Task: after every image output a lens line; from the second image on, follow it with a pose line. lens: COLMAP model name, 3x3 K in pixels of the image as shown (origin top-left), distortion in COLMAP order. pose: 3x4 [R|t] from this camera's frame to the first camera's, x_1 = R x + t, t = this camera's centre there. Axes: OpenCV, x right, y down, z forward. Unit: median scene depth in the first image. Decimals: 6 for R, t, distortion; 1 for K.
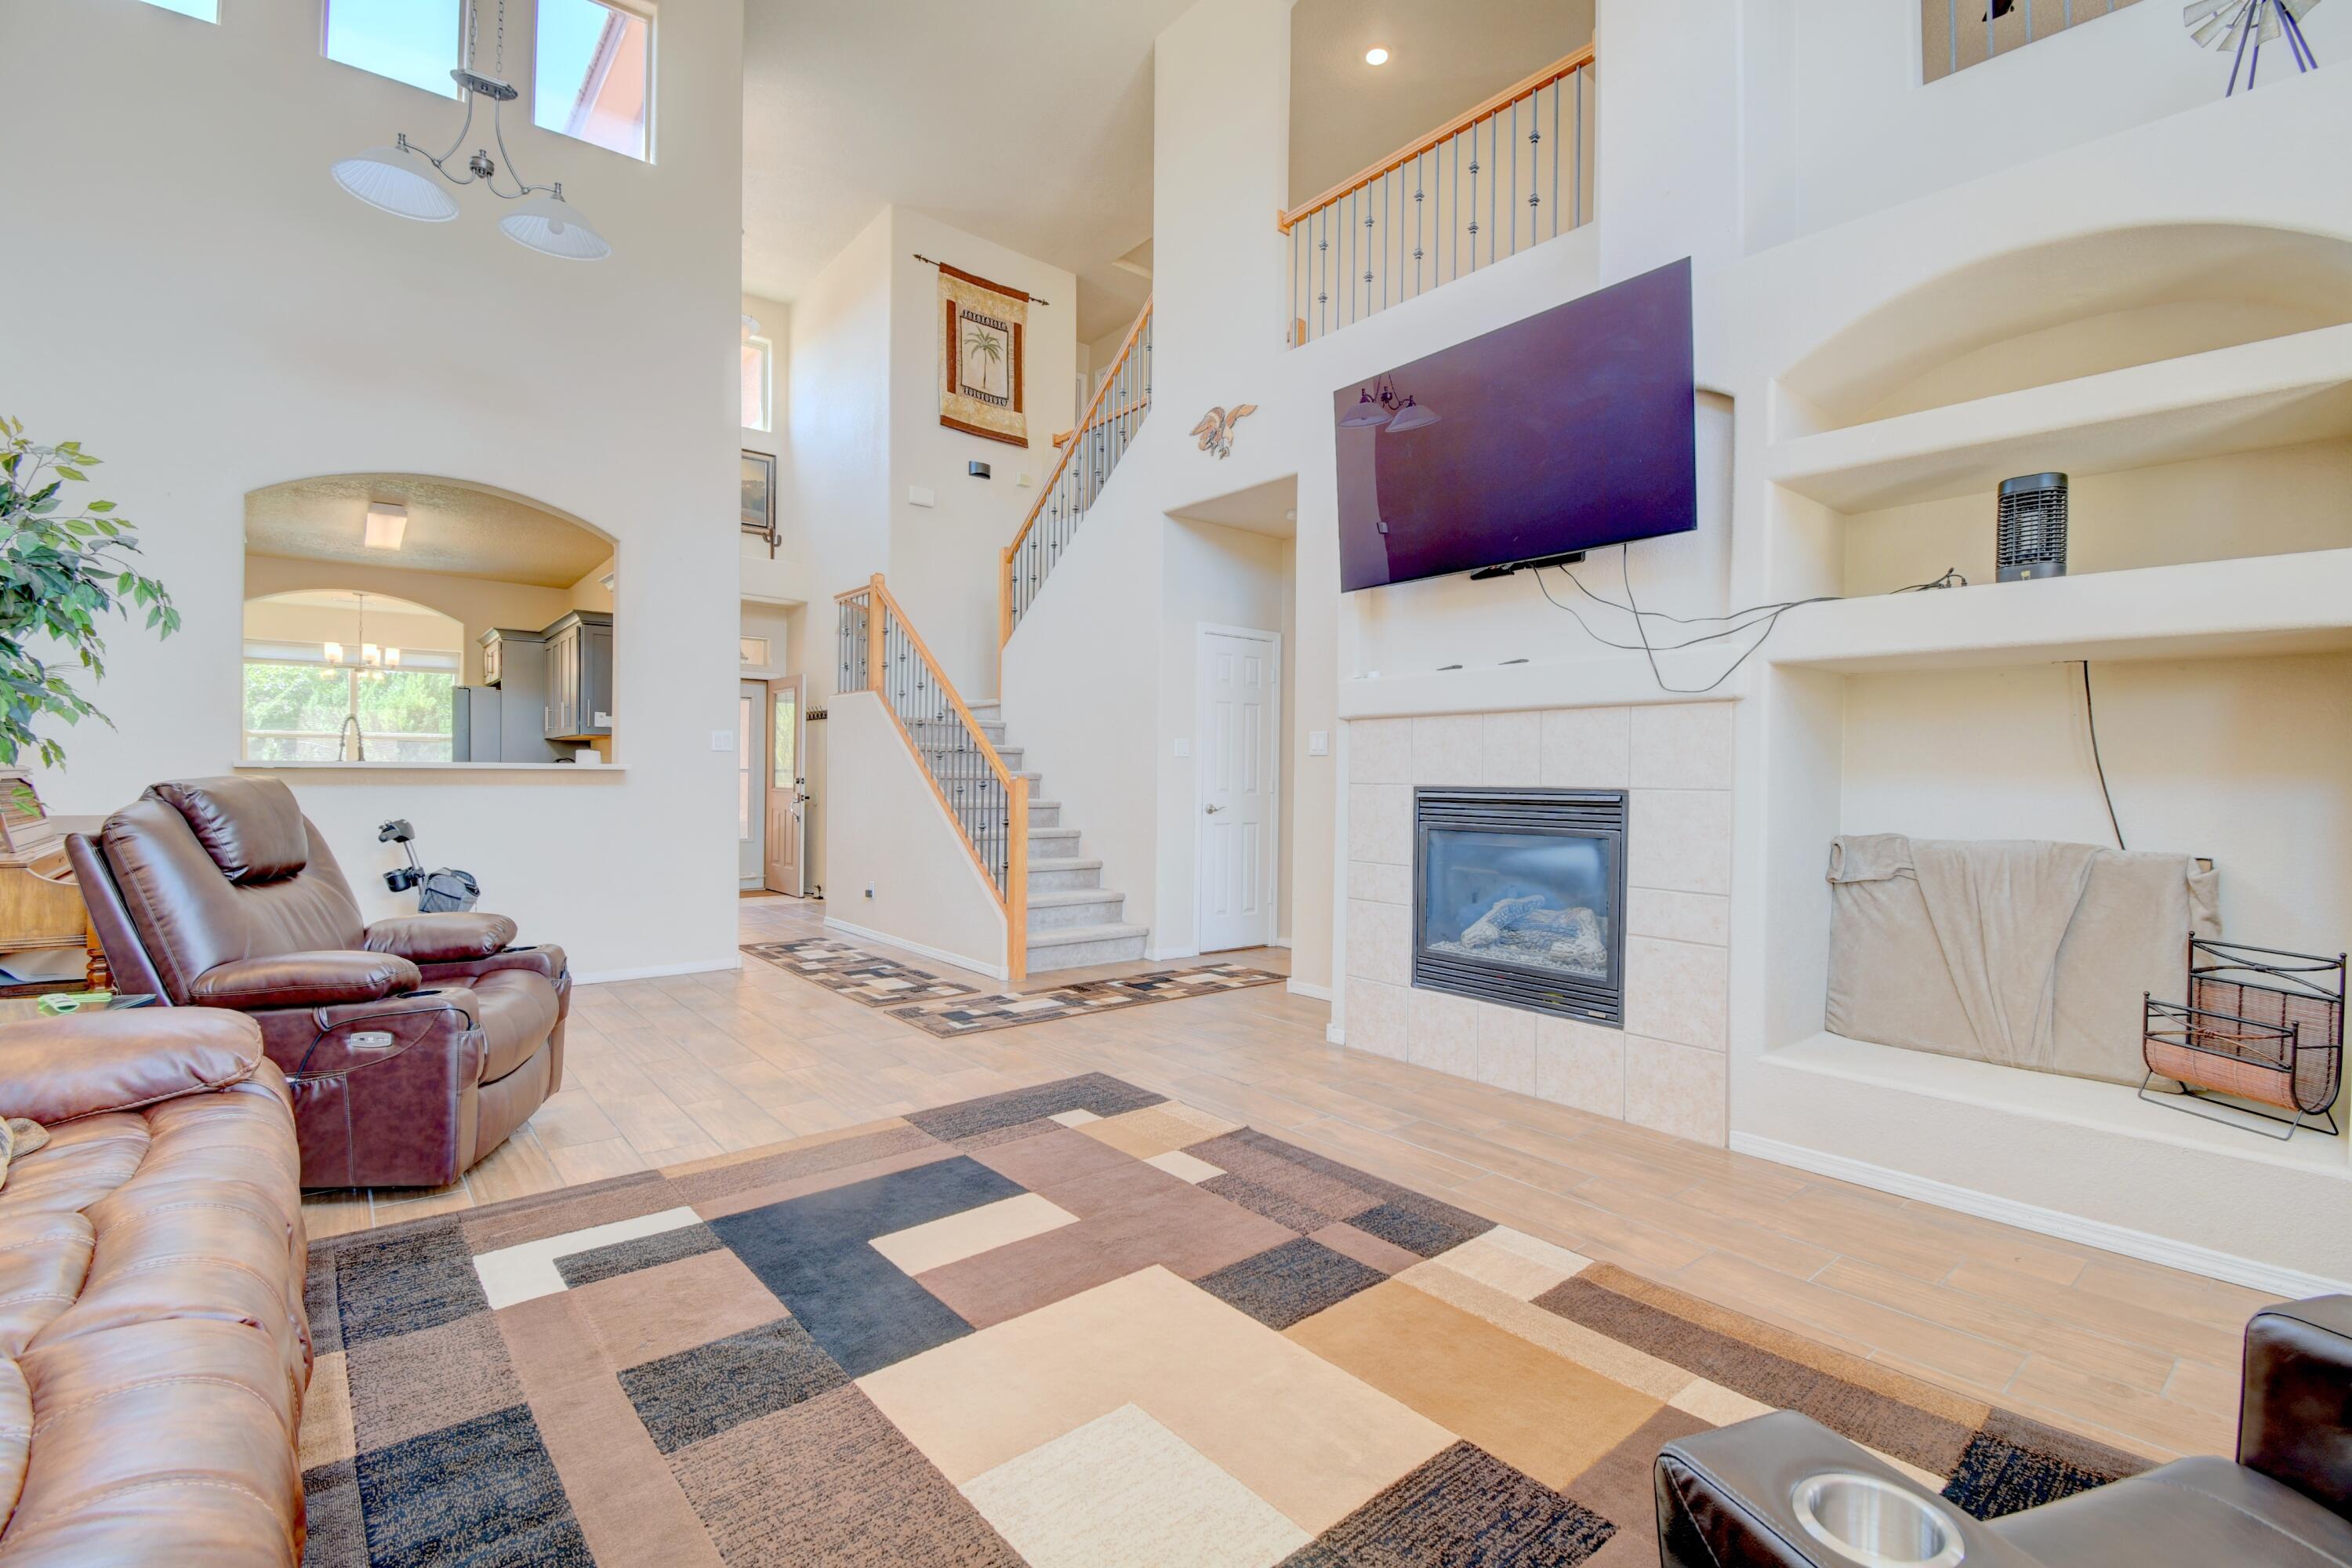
lens RADIAL K [[1030.0, 0, 1165.5], [0, 1030.0, 780.3], [0, 0, 1]] dist [-0.016955, -0.001172]
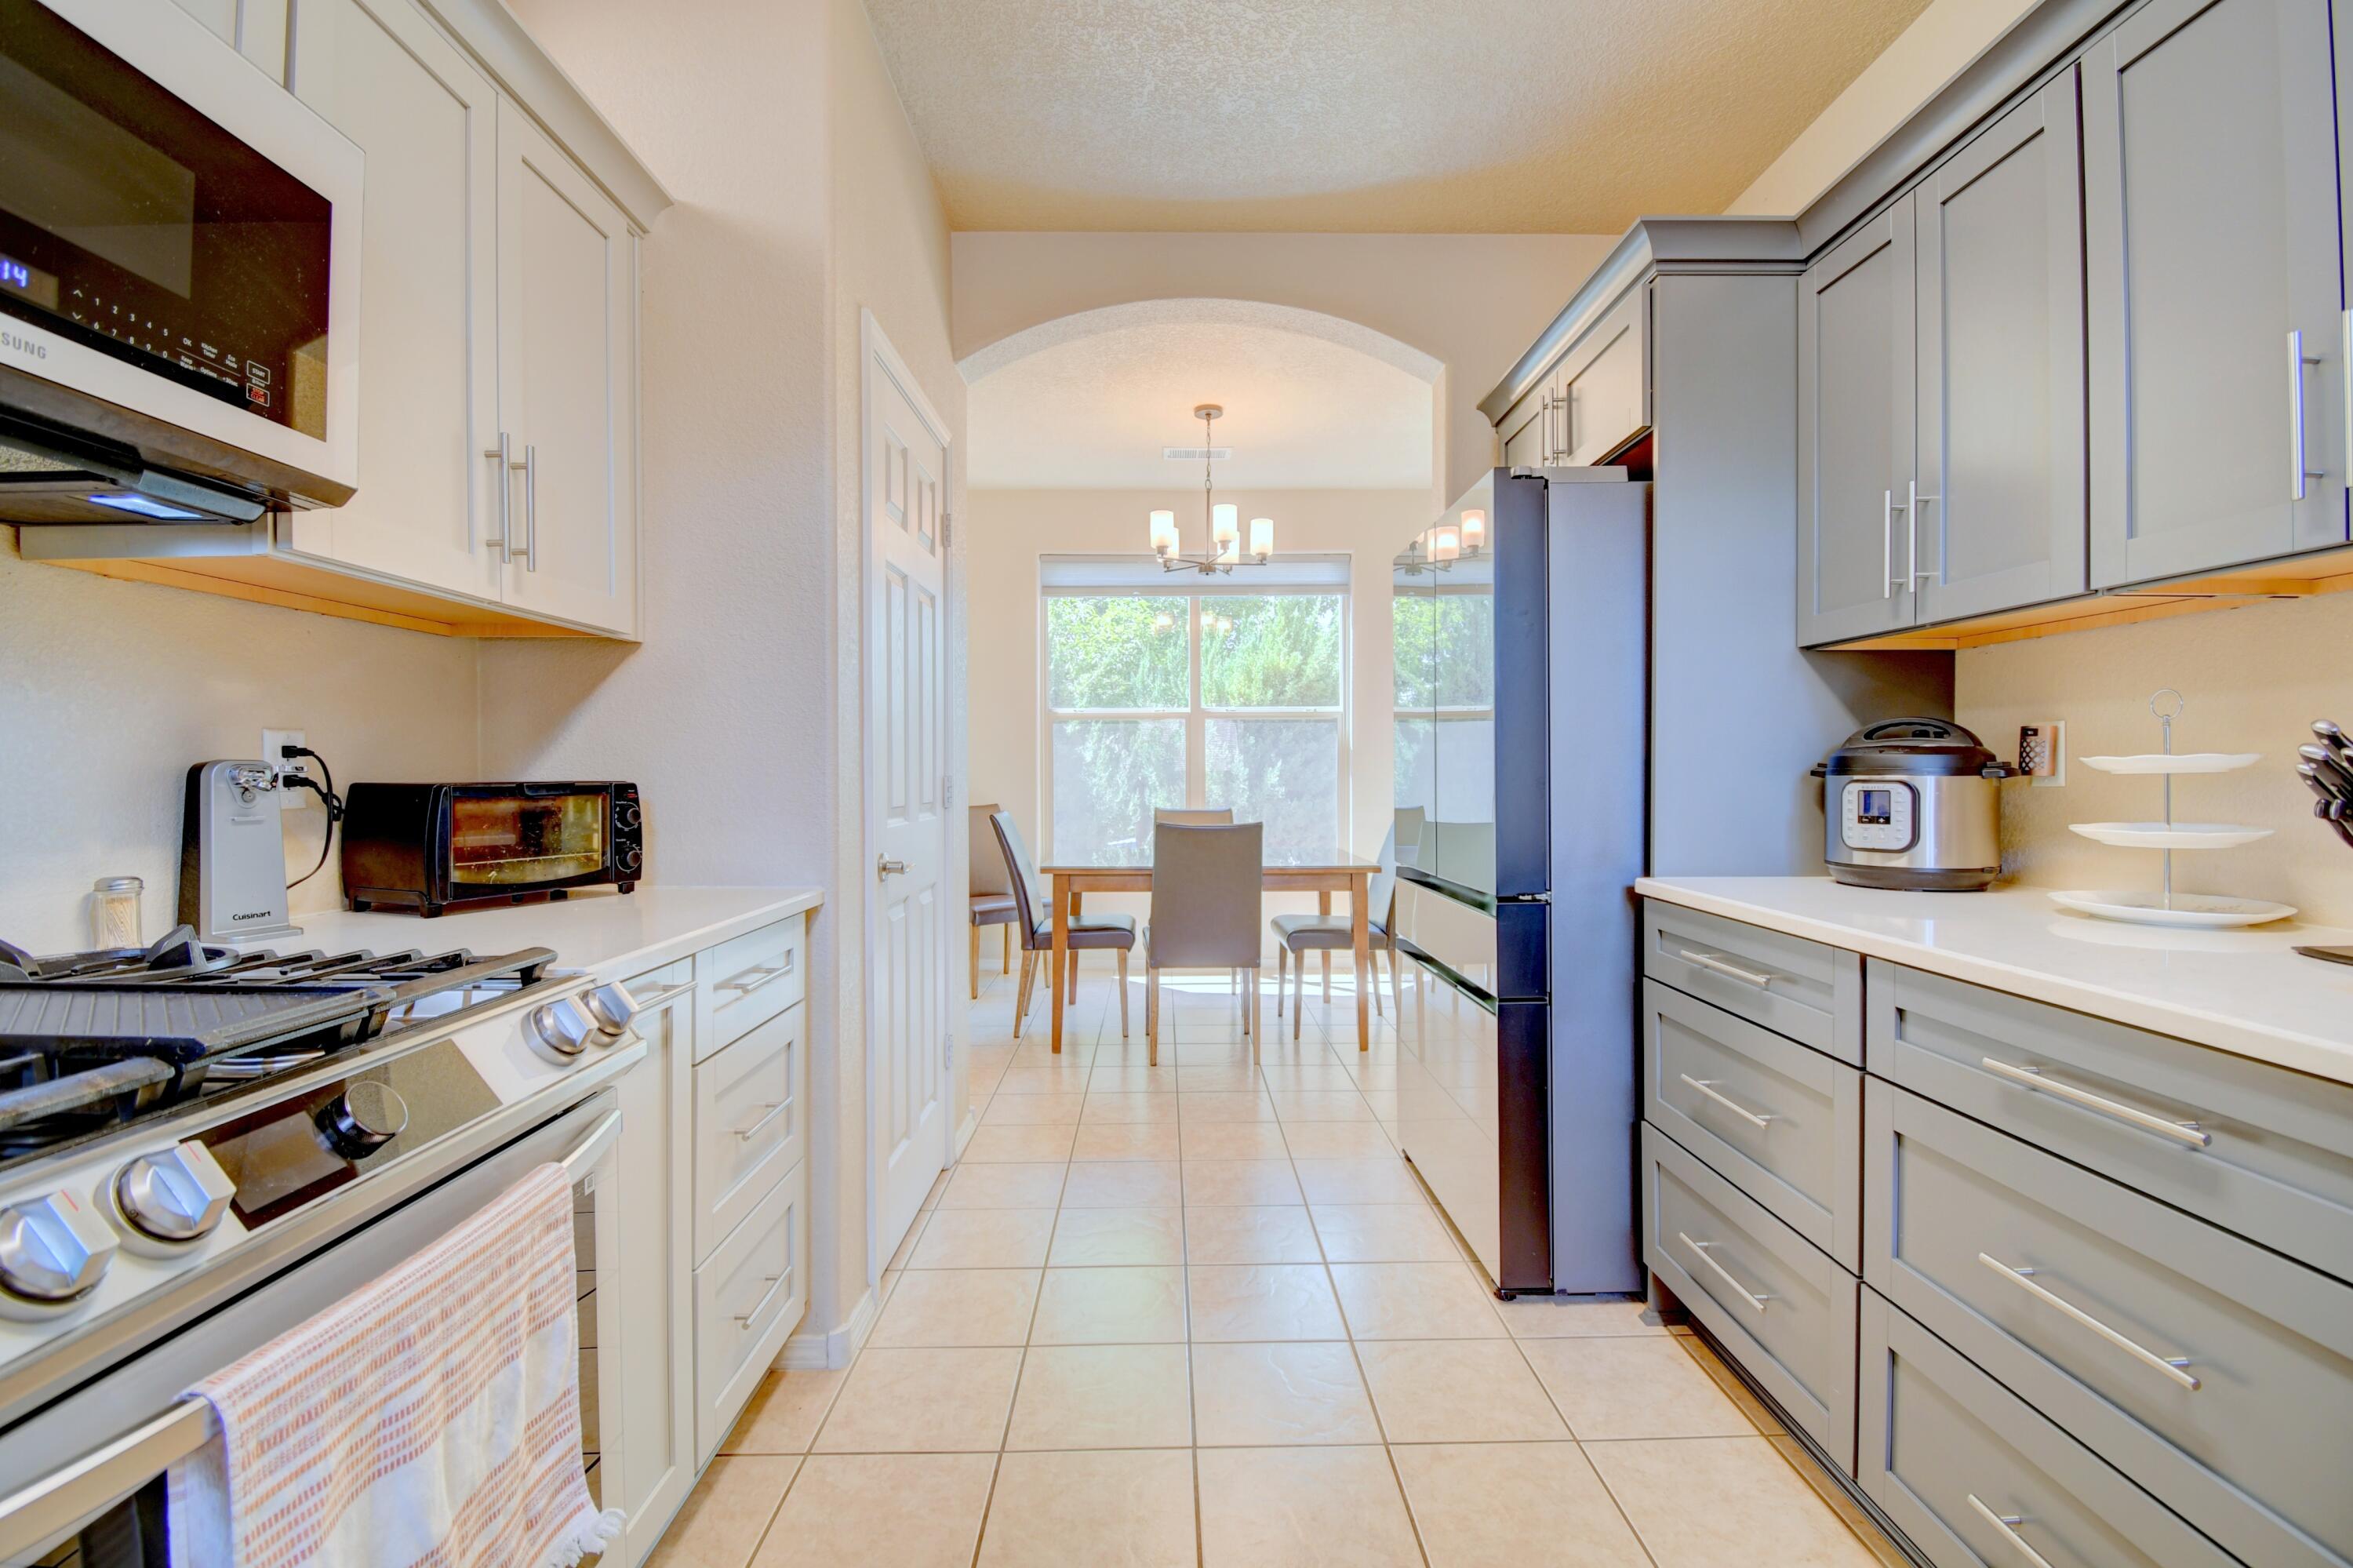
lens RADIAL K [[1030.5, 0, 1175.3], [0, 1030.5, 771.5], [0, 0, 1]] dist [-0.016955, -0.001172]
pose [[0.774186, -0.006383, -0.632926, -0.404807], [0.003653, 0.999978, -0.005616, -0.005632], [0.632947, 0.002036, 0.774192, 0.500726]]
